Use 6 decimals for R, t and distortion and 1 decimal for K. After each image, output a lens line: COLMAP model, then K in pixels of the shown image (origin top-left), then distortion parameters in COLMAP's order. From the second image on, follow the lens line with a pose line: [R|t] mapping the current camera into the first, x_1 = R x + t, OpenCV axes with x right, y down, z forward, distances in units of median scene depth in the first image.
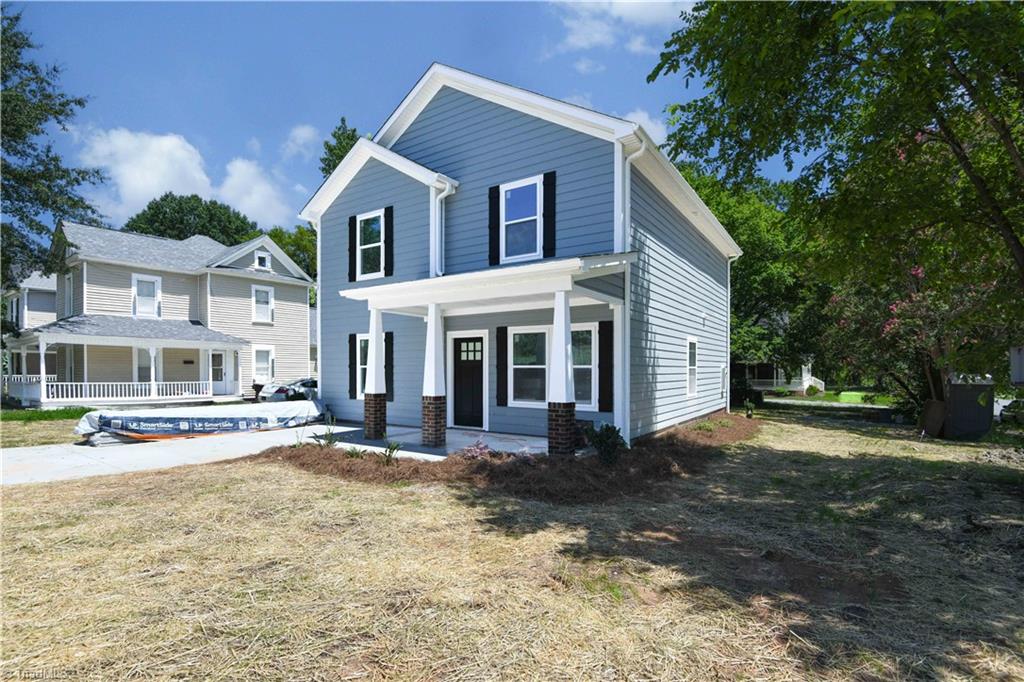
lens RADIAL K [[483.1, 0, 511.2], [0, 483.1, 365.4], [0, 0, 1]] dist [-0.028306, -0.000696]
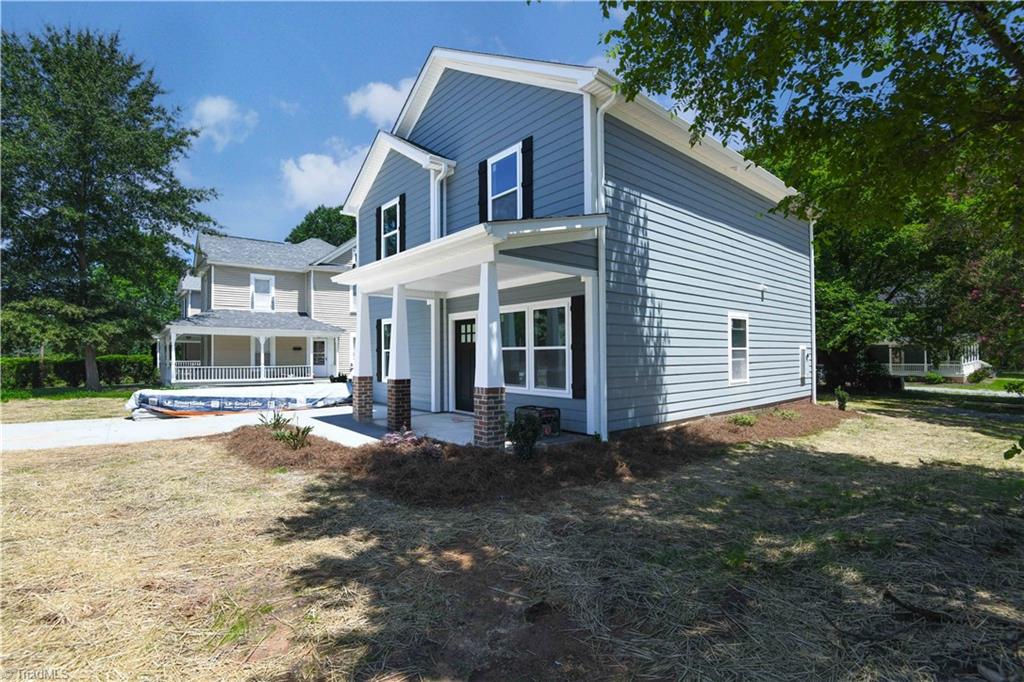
lens RADIAL K [[468.1, 0, 512.0], [0, 468.1, 341.0], [0, 0, 1]] dist [-0.027780, -0.000182]
pose [[0.964994, -0.013520, -0.261922, 0.249151], [0.007984, 0.999722, -0.022188, 0.007269], [0.262149, 0.019320, 0.964834, 0.119739]]
